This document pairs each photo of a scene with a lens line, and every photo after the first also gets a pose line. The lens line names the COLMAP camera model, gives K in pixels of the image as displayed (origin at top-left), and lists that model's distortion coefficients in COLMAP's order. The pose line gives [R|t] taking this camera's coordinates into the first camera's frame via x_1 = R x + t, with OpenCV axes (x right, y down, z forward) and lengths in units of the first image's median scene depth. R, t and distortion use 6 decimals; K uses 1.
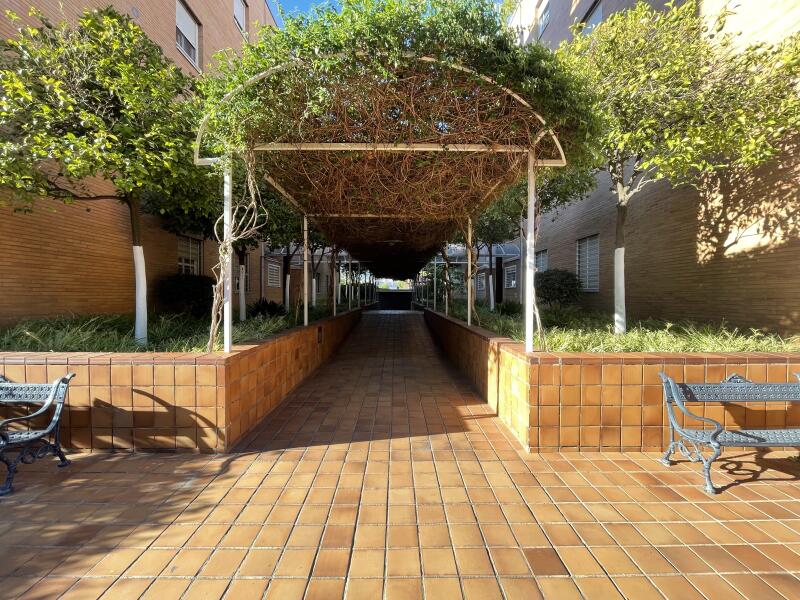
lens RADIAL K [[323.9, 0, 399.6], [0, 323.9, 297.1], [0, 0, 1]] dist [-0.001334, -0.000080]
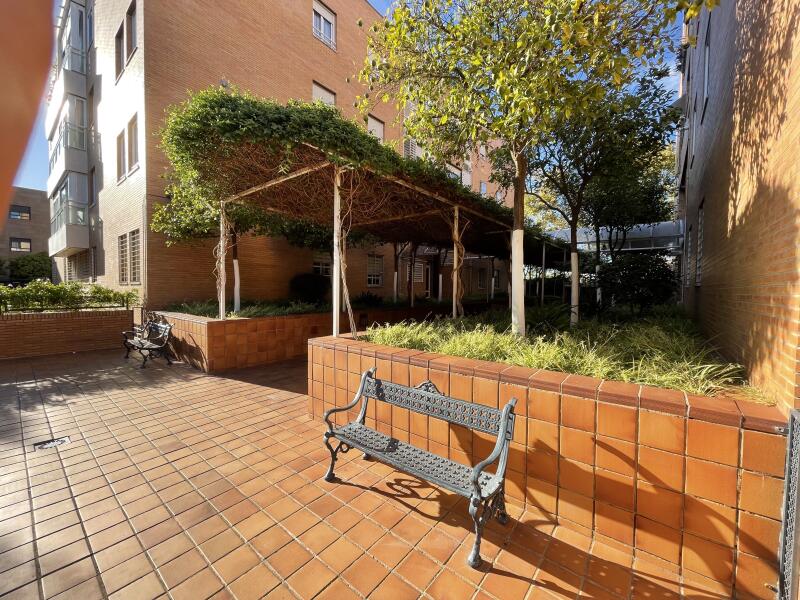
lens RADIAL K [[323.9, 0, 398.6], [0, 323.9, 300.1], [0, 0, 1]] dist [-0.001334, -0.000080]
pose [[0.767471, 0.026397, -0.640540, 1.516740], [-0.009559, 0.999512, 0.029738, 0.004975], [0.641012, -0.016700, 0.767349, 0.315230]]
